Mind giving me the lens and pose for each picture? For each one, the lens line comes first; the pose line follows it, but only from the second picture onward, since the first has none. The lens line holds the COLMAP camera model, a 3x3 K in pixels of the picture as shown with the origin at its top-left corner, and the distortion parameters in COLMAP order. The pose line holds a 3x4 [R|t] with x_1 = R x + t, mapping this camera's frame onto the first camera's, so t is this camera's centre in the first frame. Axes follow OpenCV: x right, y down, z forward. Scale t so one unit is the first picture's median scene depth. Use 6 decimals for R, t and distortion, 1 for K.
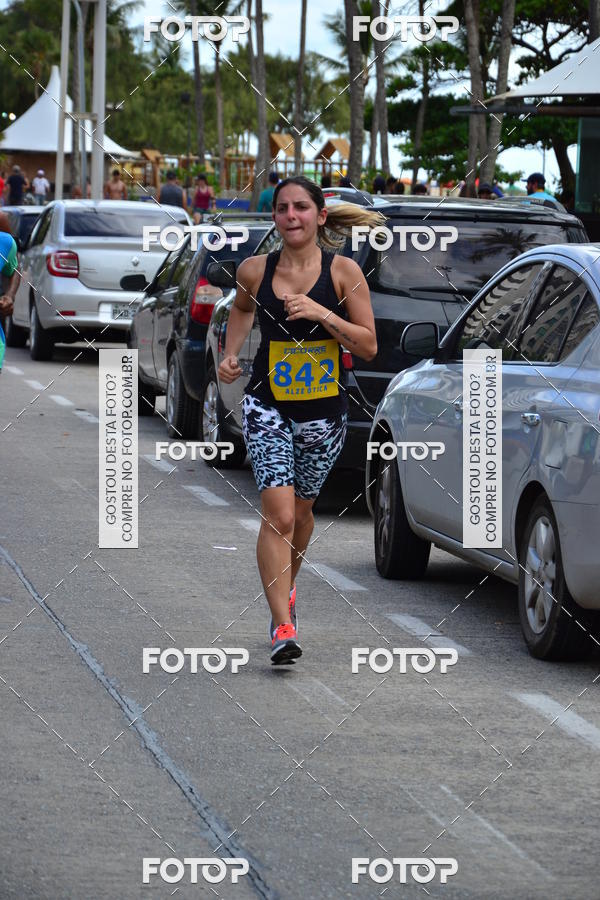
lens RADIAL K [[3943.5, 0, 300.6], [0, 3943.5, 449.5], [0, 0, 1]] dist [0.116962, 3.366371]
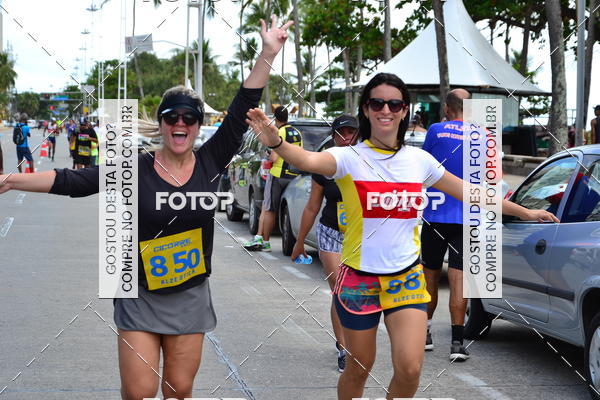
lens RADIAL K [[1696.3, 0, 321.3], [0, 1696.3, 201.0], [0, 0, 1]] dist [0.102429, -2.036286]
pose [[0.999744, -0.016443, -0.015566, 0.042473], [0.015907, 0.999299, -0.033900, 0.022945], [0.016113, 0.033644, 0.999304, -0.117964]]
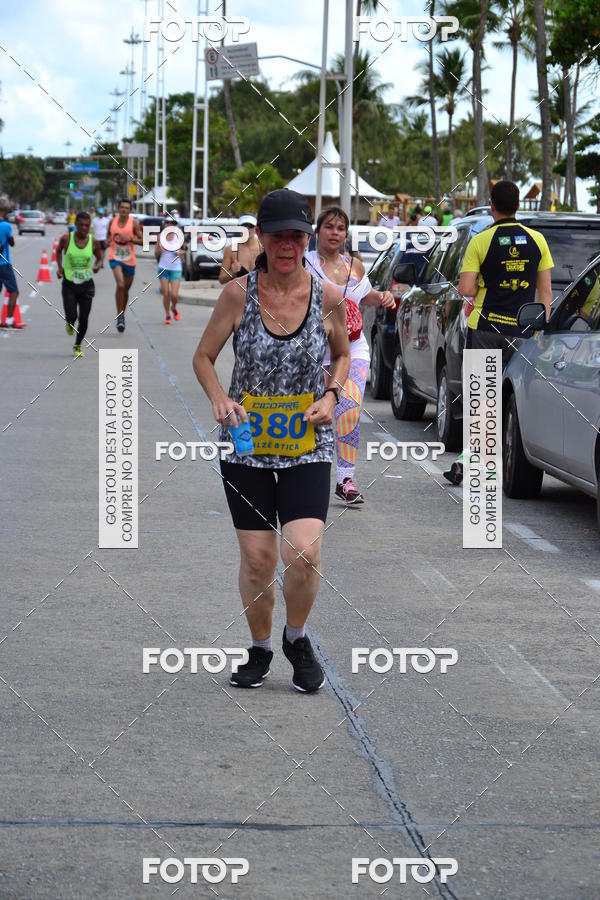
lens RADIAL K [[2930.5, 0, 345.3], [0, 2930.5, 449.8], [0, 0, 1]] dist [0.031817, 2.519700]
pose [[0.995194, -0.005521, -0.097766, 0.040937], [0.005685, 0.999983, 0.001394, 0.009669], [0.097757, -0.001943, 0.995208, 0.010038]]
